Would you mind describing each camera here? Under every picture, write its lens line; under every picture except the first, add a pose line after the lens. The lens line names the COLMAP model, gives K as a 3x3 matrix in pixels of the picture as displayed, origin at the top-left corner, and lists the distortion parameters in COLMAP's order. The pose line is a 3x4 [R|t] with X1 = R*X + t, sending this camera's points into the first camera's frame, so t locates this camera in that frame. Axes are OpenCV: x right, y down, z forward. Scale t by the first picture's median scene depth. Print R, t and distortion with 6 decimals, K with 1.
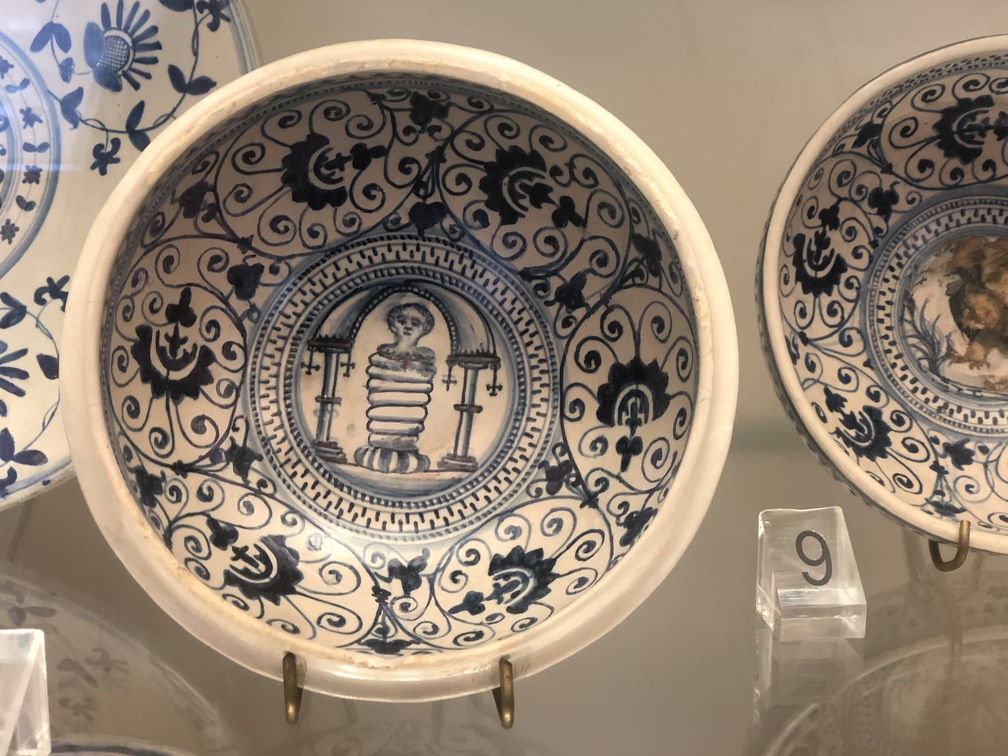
lens RADIAL K [[1529.8, 0, 504.0], [0, 1529.8, 376.9], [0, 0, 1]] dist [-0.000718, 0.000000]
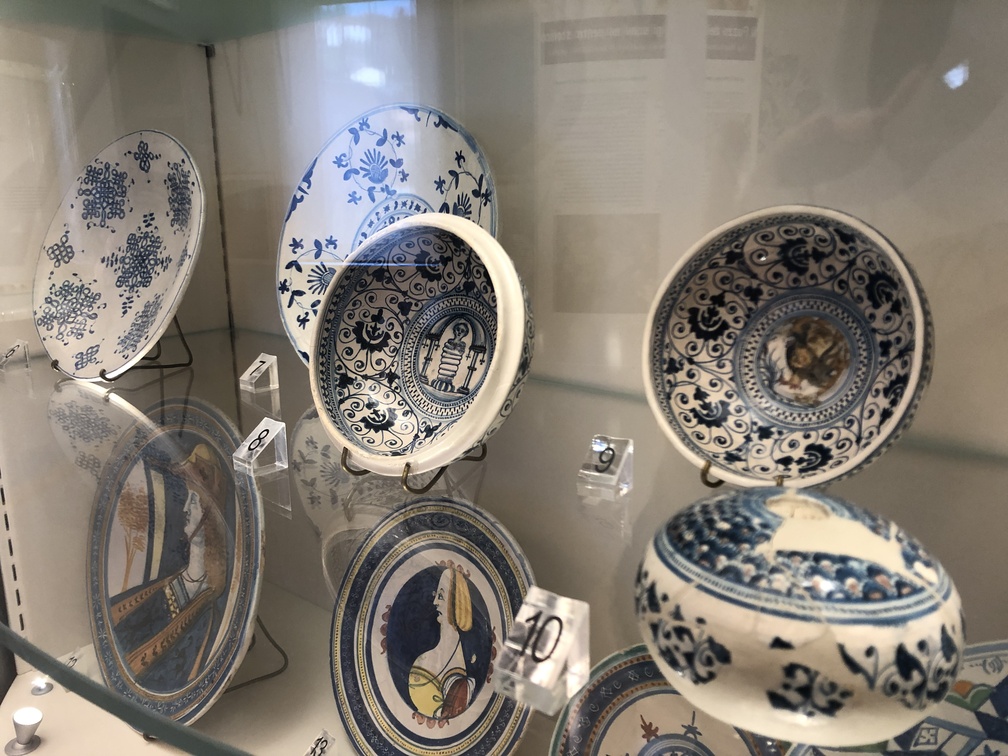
lens RADIAL K [[820.2, 0, 504.2], [0, 820.2, 379.1], [0, 0, 1]] dist [0.056430, -0.006746]
pose [[0.786649, 0.119812, -0.605664, 0.780634], [-0.116817, 0.992154, 0.044543, -0.025562], [0.606249, 0.035712, 0.794473, 0.023651]]
